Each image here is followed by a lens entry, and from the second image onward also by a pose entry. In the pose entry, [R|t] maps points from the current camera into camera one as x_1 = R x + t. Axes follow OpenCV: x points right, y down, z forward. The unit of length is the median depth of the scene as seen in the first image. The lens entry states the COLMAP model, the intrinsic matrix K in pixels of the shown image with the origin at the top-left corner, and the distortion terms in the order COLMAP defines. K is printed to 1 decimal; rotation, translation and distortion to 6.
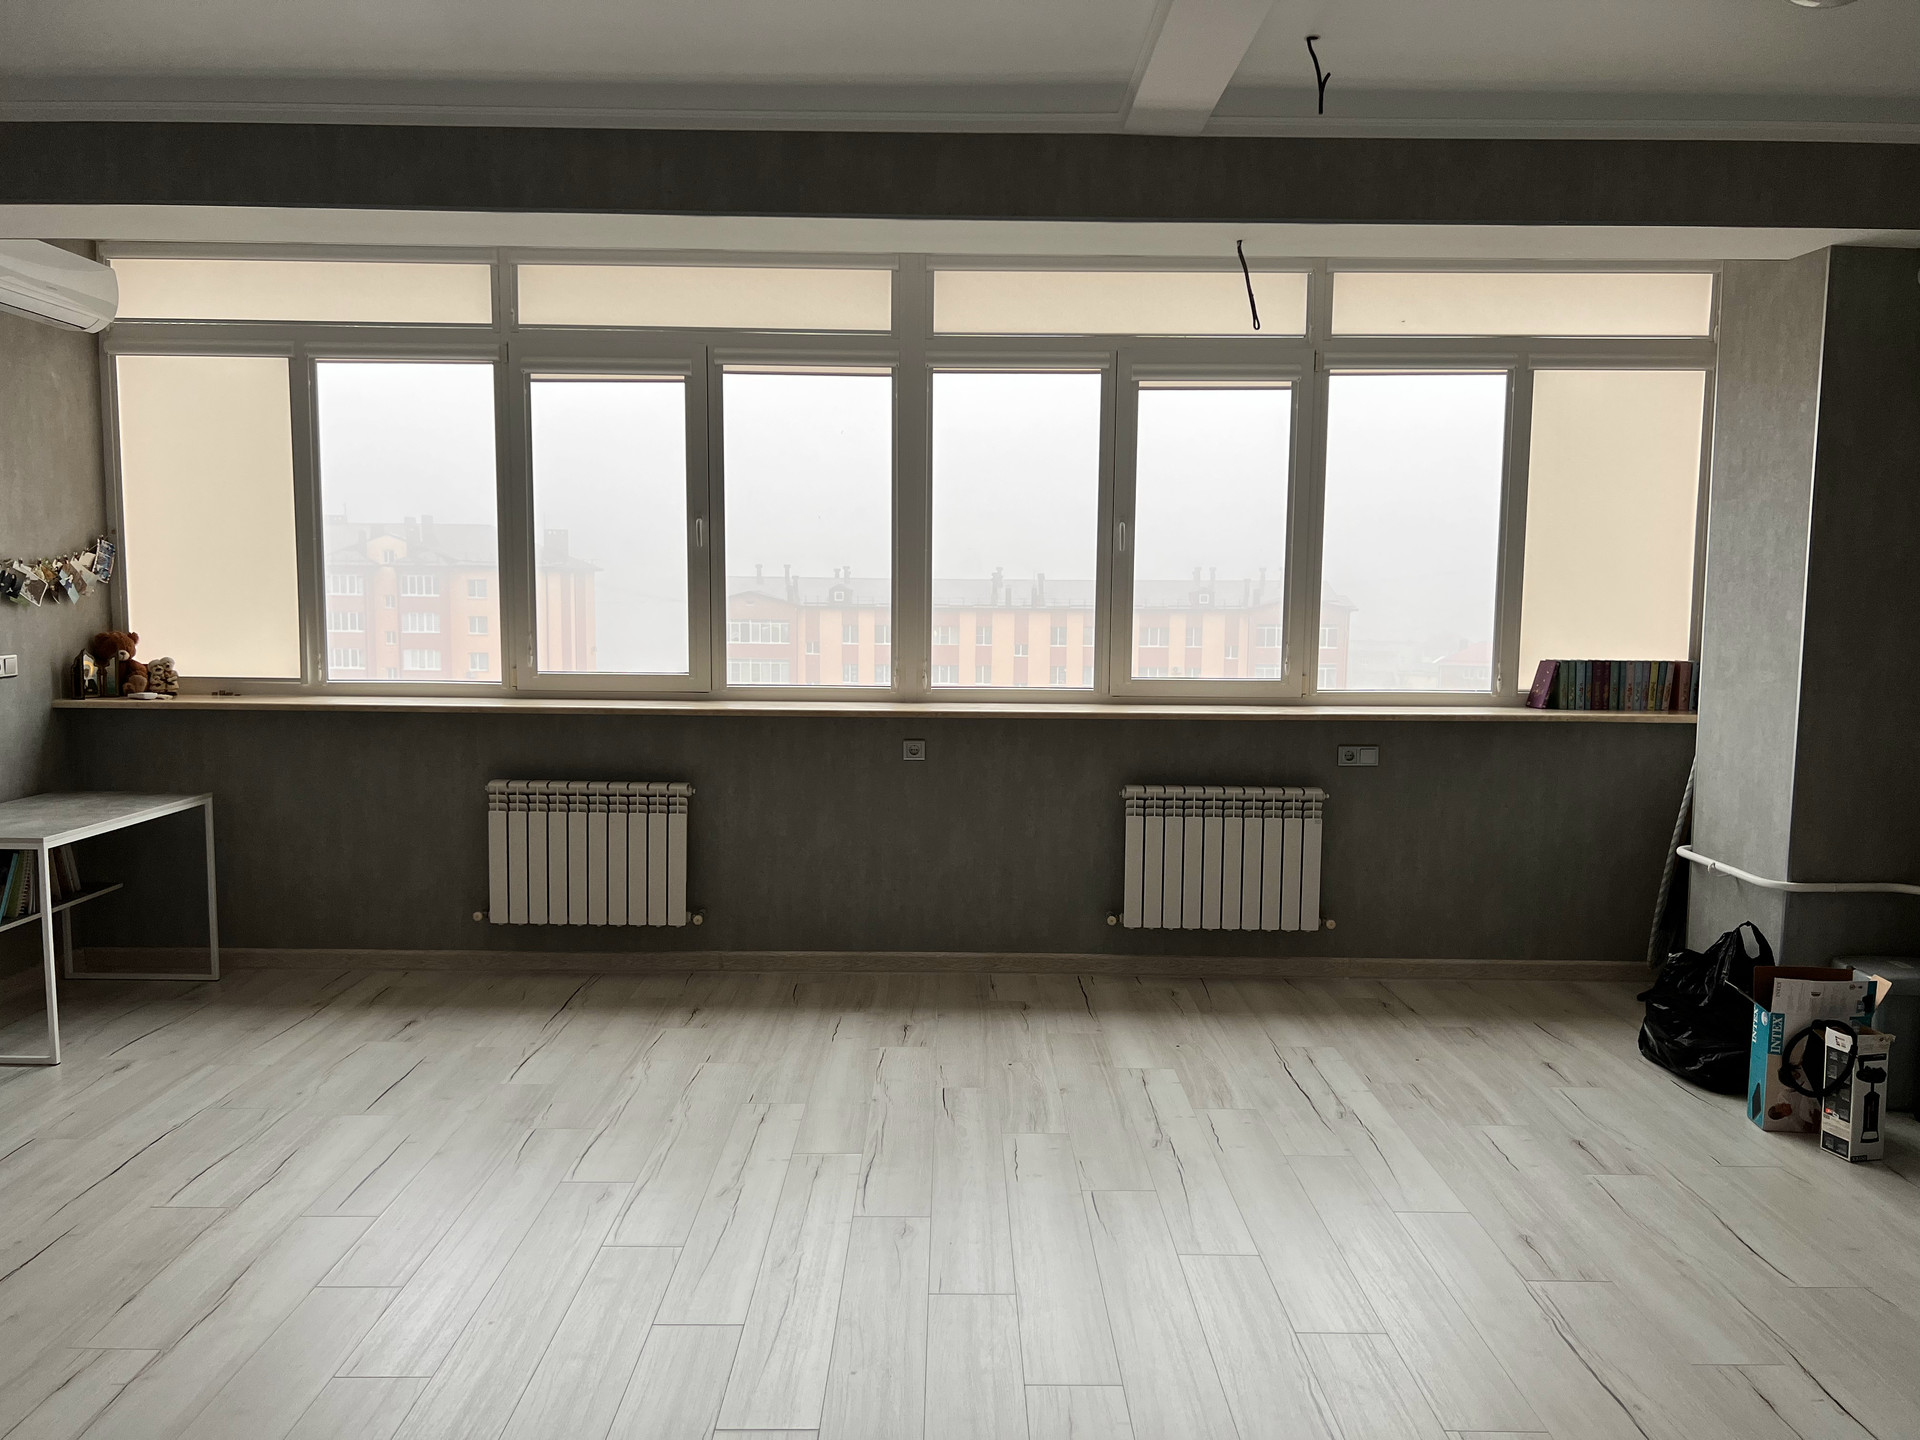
lens RADIAL K [[1443.5, 0, 964.2], [0, 1443.5, 723.5], [0, 0, 1]] dist [0.065049, -0.063687]
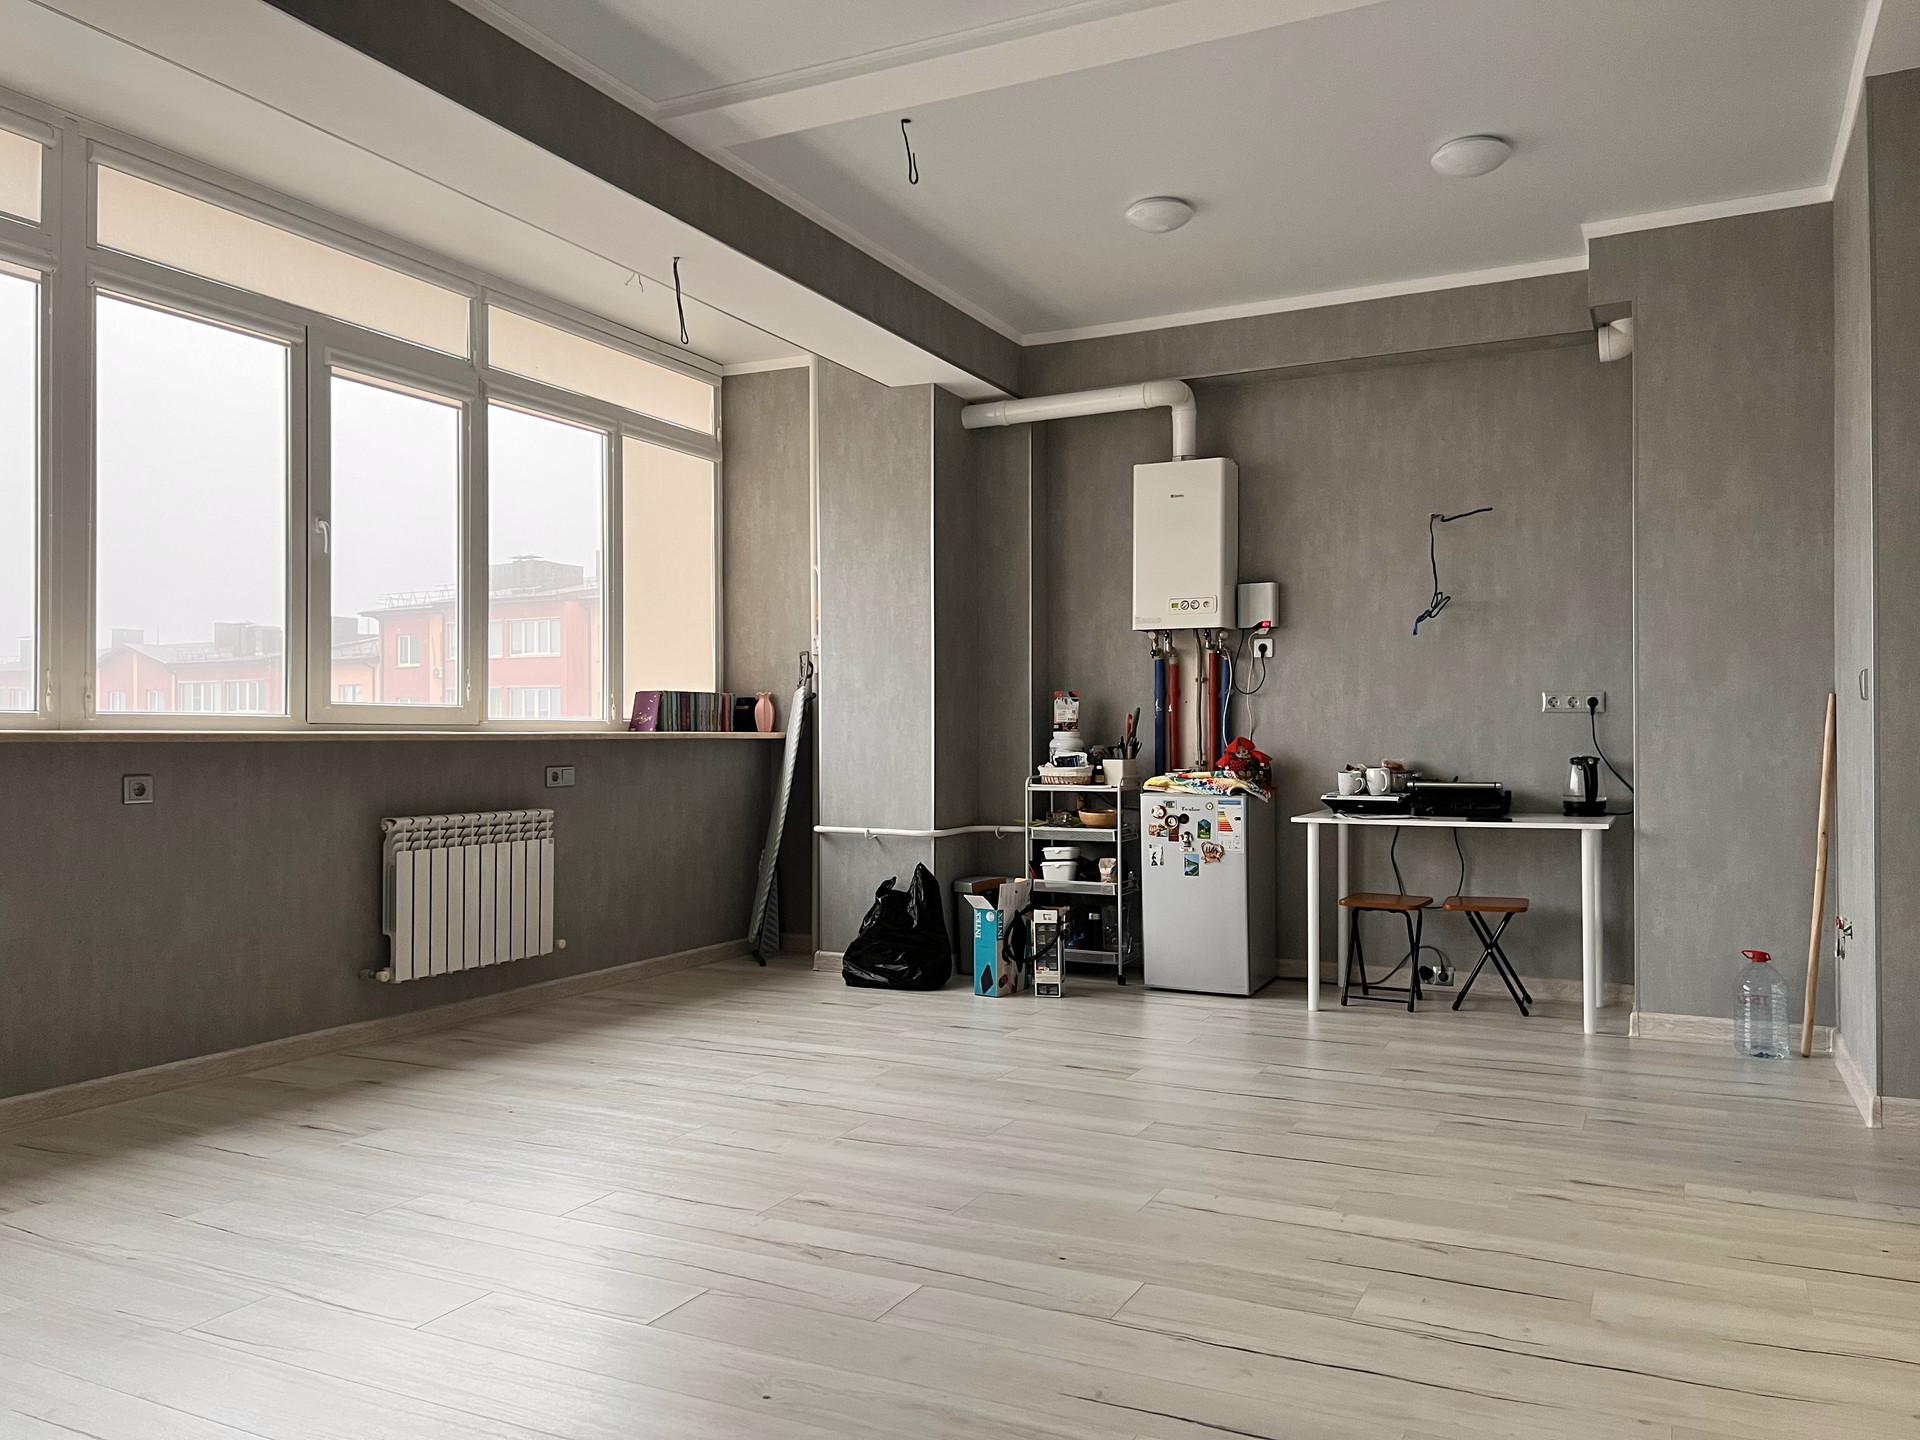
lens RADIAL K [[1443.5, 0, 971.7], [0, 1443.5, 721.2], [0, 0, 1]] dist [0.065049, -0.063687]
pose [[0.443082, -0.000262, 0.896481, -0.515527], [0.092175, 0.994713, -0.045267, 0.056554], [-0.891730, 0.102690, 0.440764, 0.287582]]
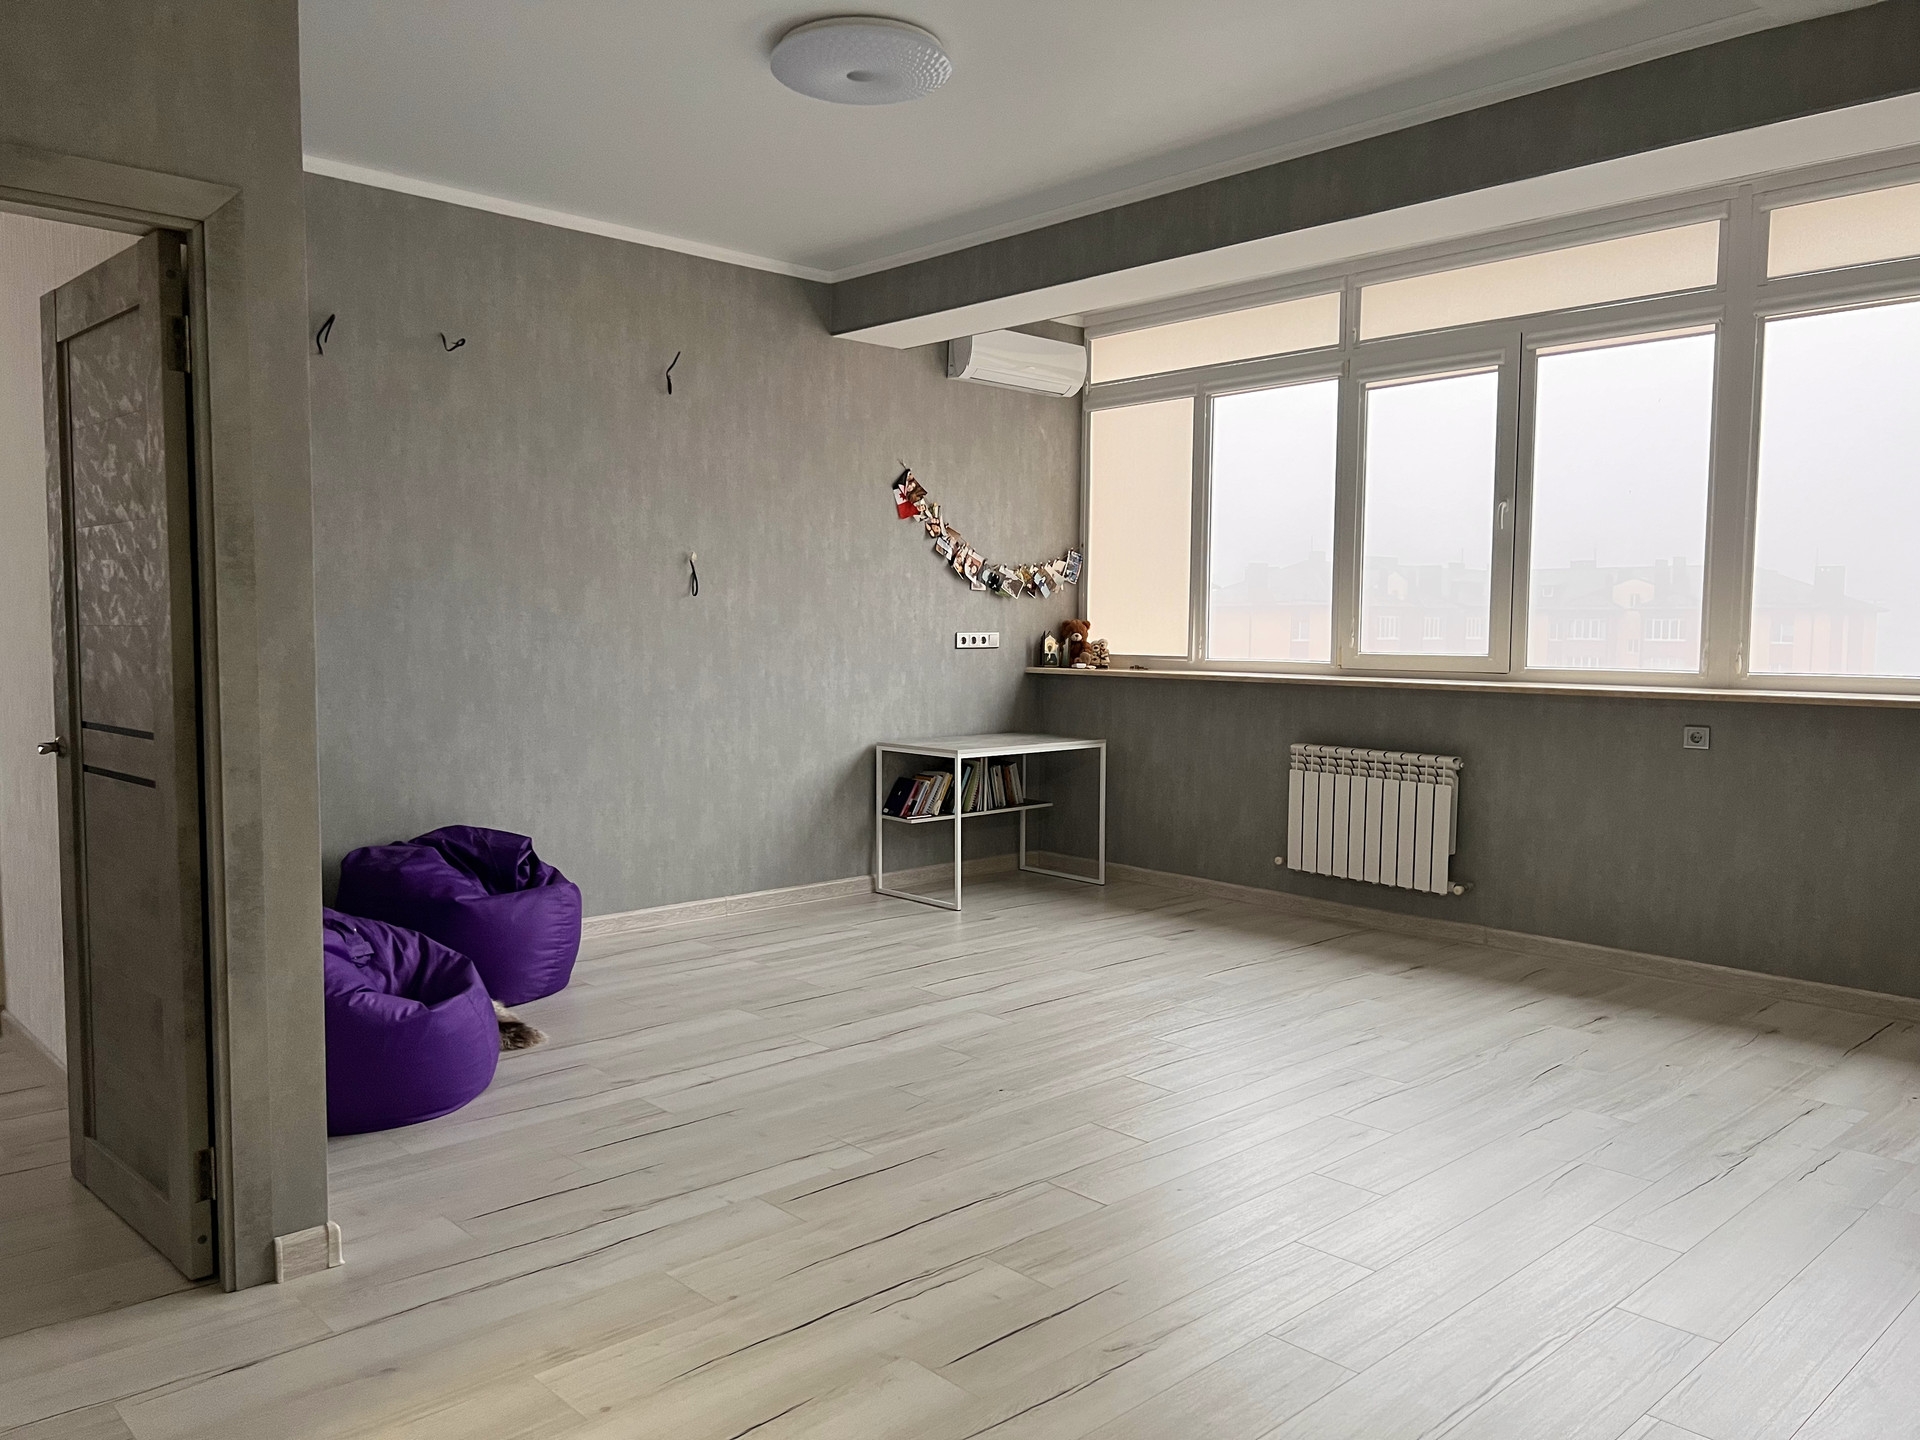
lens RADIAL K [[1443.5, 0, 959.3], [0, 1443.5, 728.7], [0, 0, 1]] dist [0.065049, -0.063687]
pose [[0.680303, 0.046908, -0.731428, 0.322512], [-0.069448, 0.997585, -0.000617, 0.045762], [0.729633, 0.051216, 0.681918, 0.029966]]
